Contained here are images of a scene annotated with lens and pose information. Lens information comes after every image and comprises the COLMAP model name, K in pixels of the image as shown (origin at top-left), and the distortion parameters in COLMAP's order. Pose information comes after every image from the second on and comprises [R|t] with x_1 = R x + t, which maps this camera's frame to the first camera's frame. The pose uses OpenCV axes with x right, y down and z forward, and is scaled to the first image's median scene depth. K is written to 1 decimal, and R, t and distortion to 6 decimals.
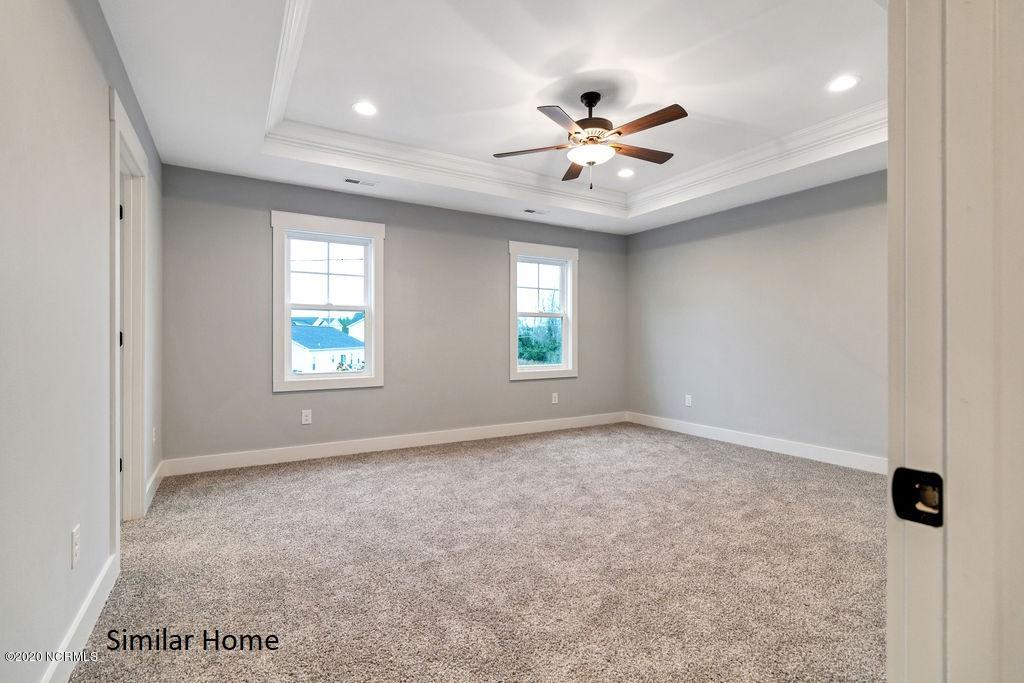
lens RADIAL K [[461.2, 0, 511.7], [0, 461.2, 329.0], [0, 0, 1]] dist [-0.002364, -0.000372]
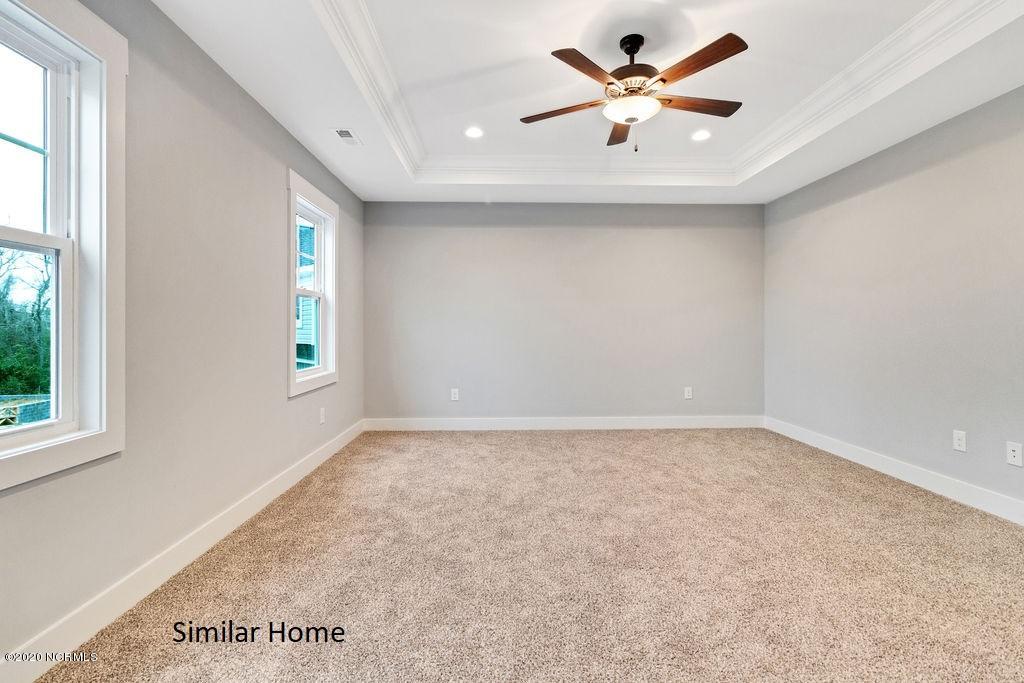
lens RADIAL K [[461.2, 0, 511.7], [0, 461.2, 329.0], [0, 0, 1]] dist [-0.002364, -0.000372]
pose [[0.504111, -0.000190, 0.863639, -0.512579], [-0.017932, 0.999782, 0.010687, 0.010877], [-0.863453, -0.020874, 0.503998, 0.586654]]
